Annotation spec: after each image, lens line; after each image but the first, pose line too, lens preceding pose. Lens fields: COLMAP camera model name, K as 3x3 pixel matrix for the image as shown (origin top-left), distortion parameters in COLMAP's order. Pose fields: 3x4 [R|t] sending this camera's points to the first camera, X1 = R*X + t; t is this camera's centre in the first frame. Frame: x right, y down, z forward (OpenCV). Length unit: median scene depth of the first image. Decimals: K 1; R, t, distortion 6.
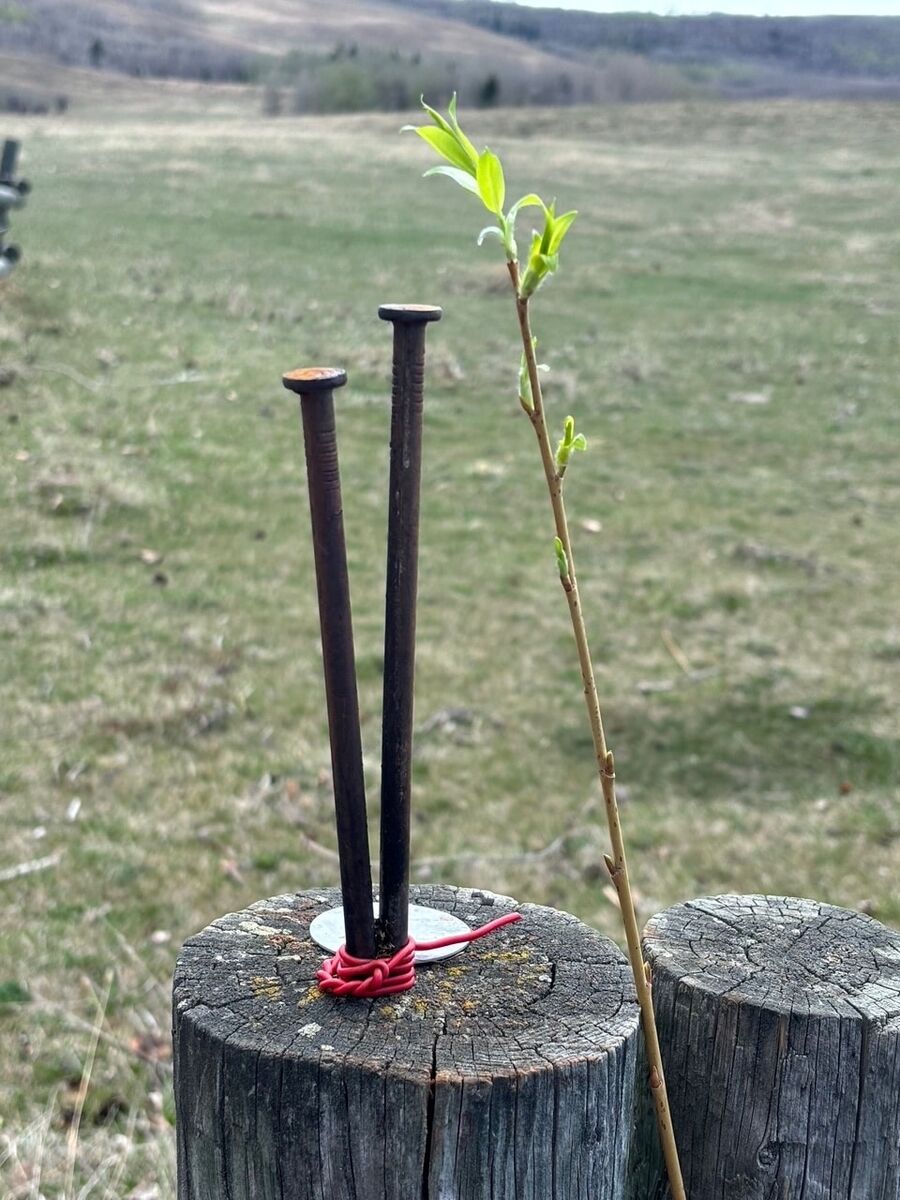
lens RADIAL K [[2302.9, 0, 450.0], [0, 2302.9, 600.0], [0, 0, 1]] dist [0.586574, -4.861404]
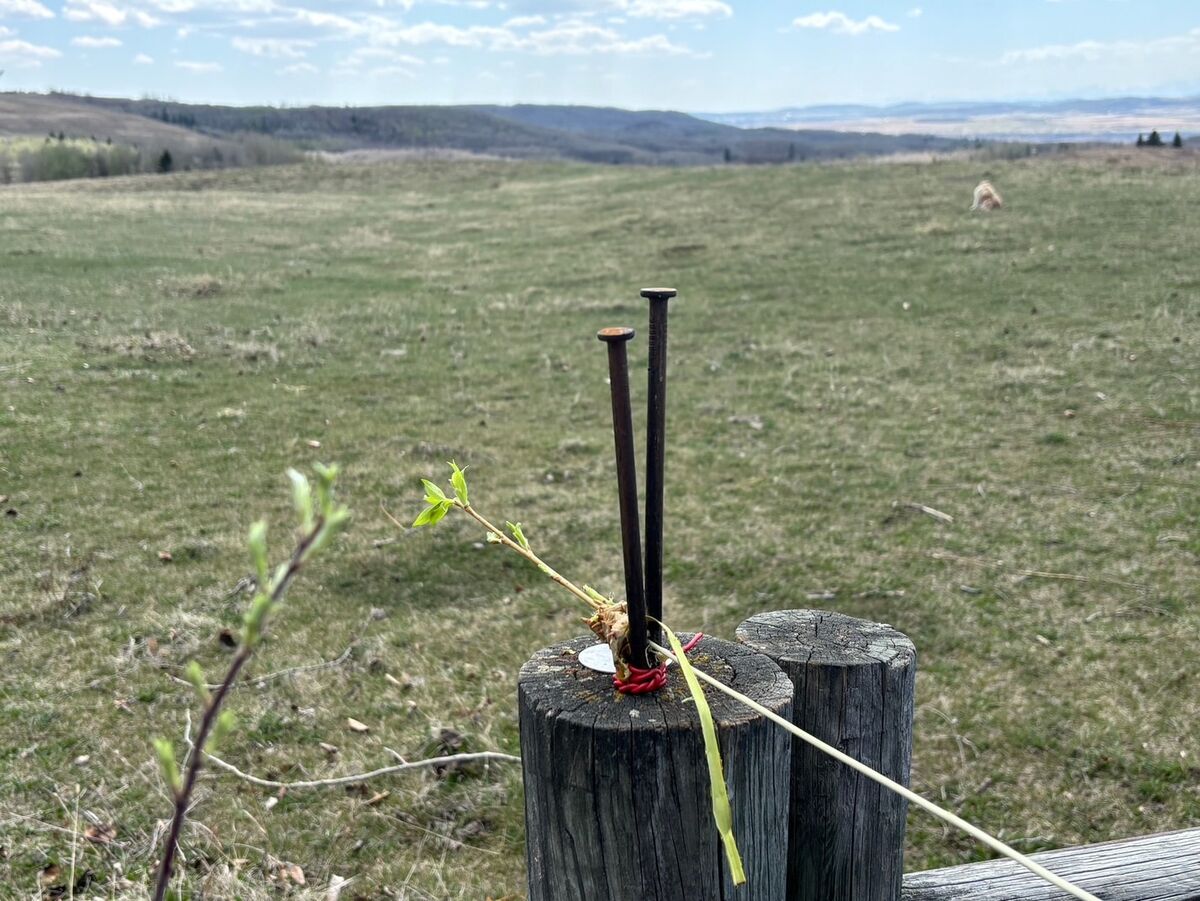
lens RADIAL K [[1592.9, 0, 573.7], [0, 1592.9, 453.2], [0, 0, 1]] dist [0.188869, -0.641910]
pose [[0.917788, -0.103872, 0.383243, -0.192003], [0.114254, 0.993442, -0.004357, -0.001983], [-0.380277, 0.047786, 0.923637, -0.027114]]
